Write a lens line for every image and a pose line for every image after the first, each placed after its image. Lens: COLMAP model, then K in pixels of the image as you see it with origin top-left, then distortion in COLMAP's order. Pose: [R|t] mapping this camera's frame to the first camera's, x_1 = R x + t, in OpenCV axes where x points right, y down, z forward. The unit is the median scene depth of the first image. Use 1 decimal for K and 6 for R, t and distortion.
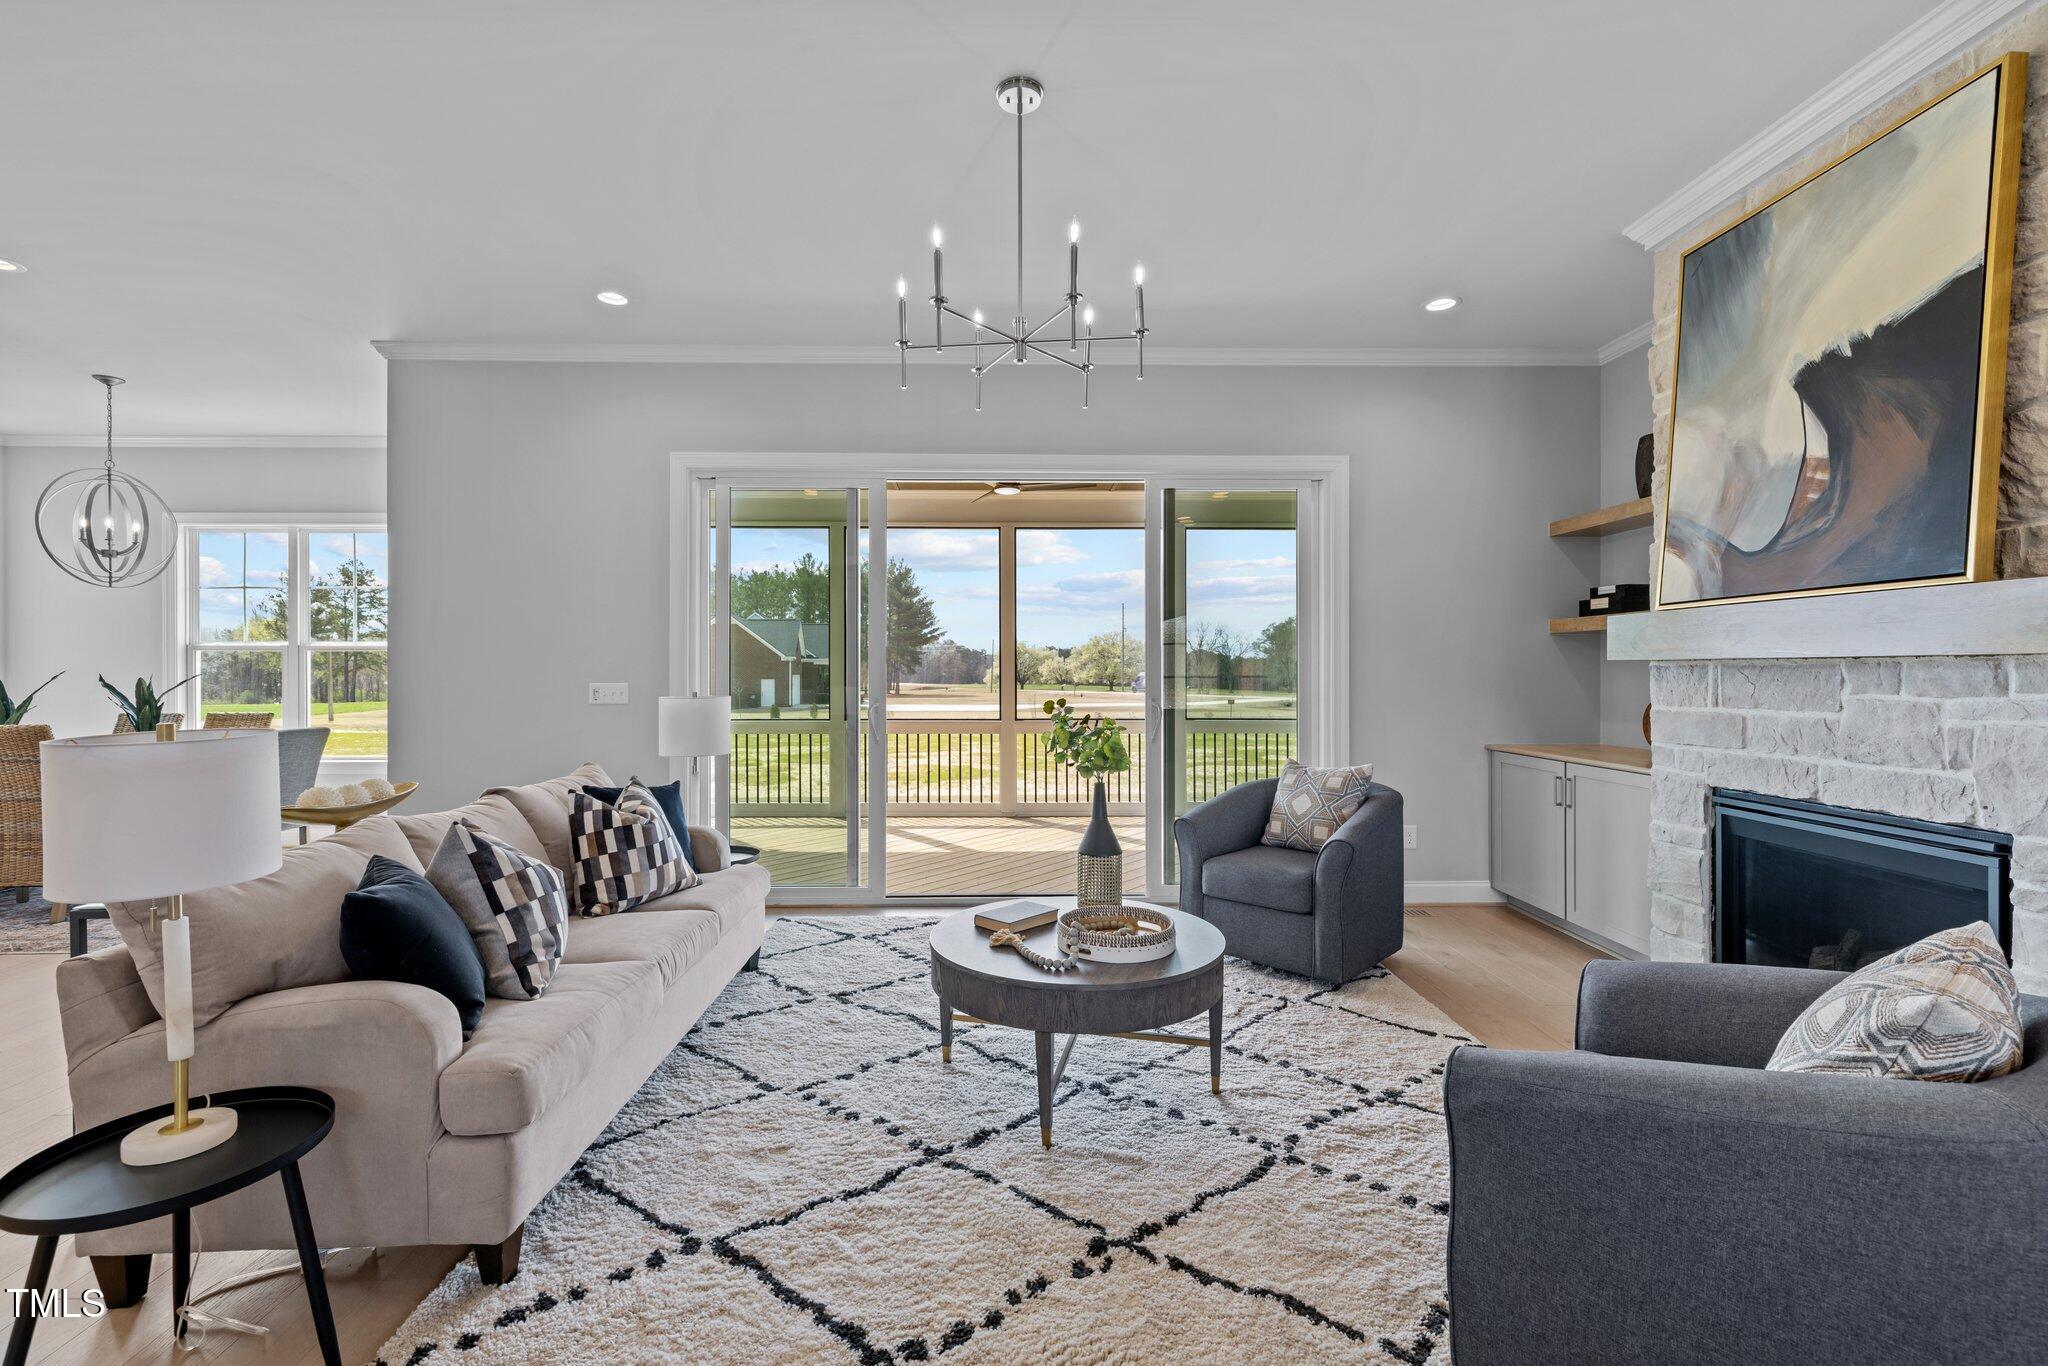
lens RADIAL K [[880.0, 0, 1016.6], [0, 880.0, 678.3], [0, 0, 1]] dist [0.004553, 0.000038]
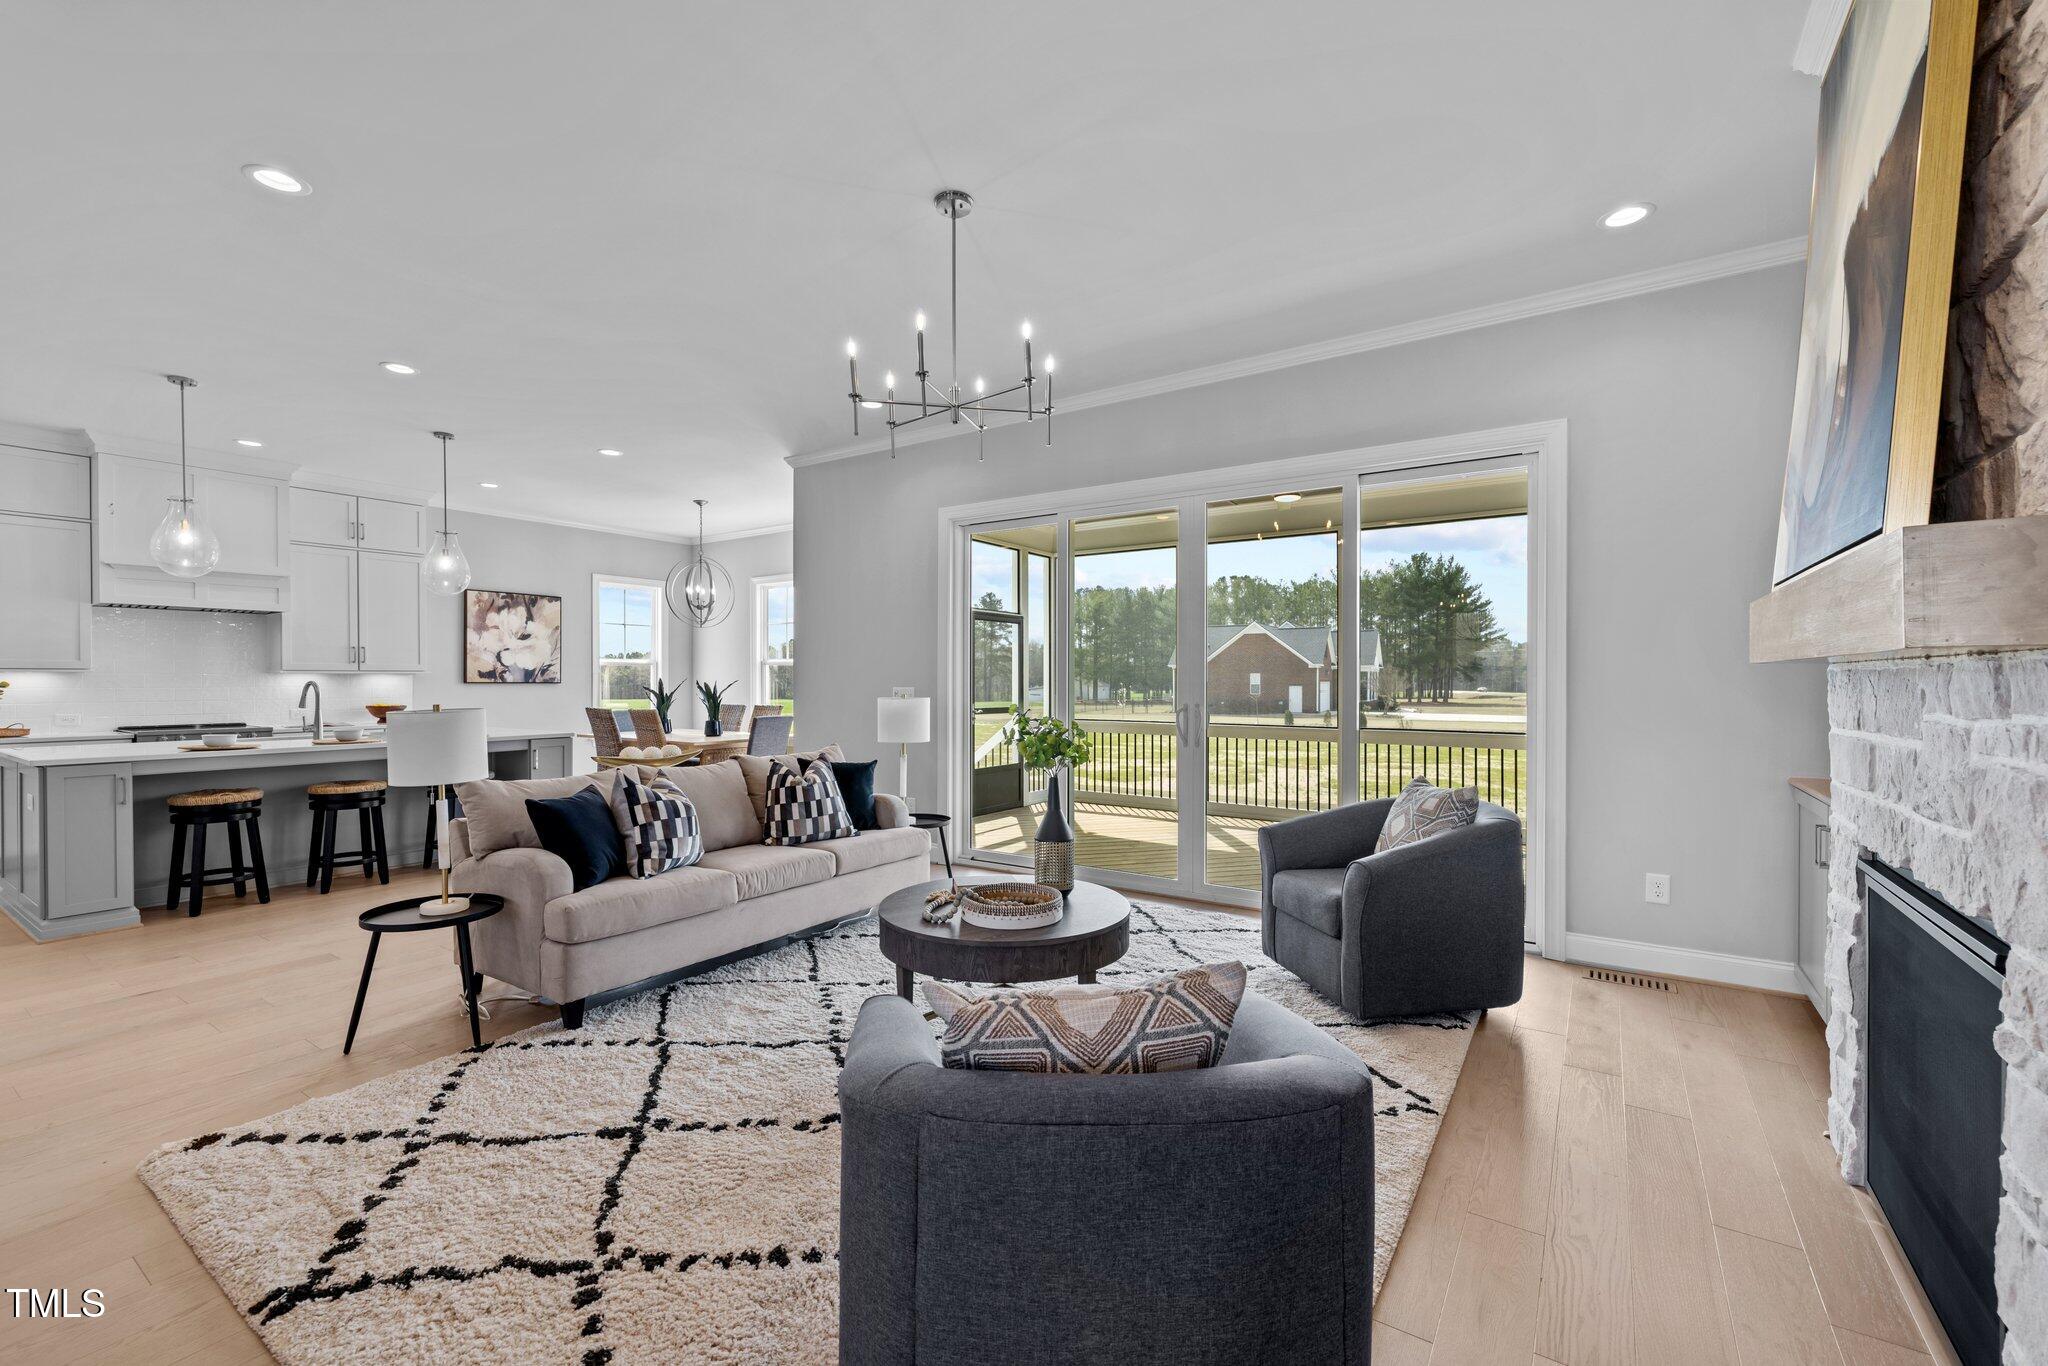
lens RADIAL K [[850.5, 0, 1032.0], [0, 850.5, 688.5], [0, 0, 1]] dist [0.000906, 0.000206]
pose [[0.819632, 0.006377, -0.572855, 0.688776], [-0.004075, 0.999978, 0.005302, -0.000962], [0.572876, -0.002011, 0.819640, 0.089722]]
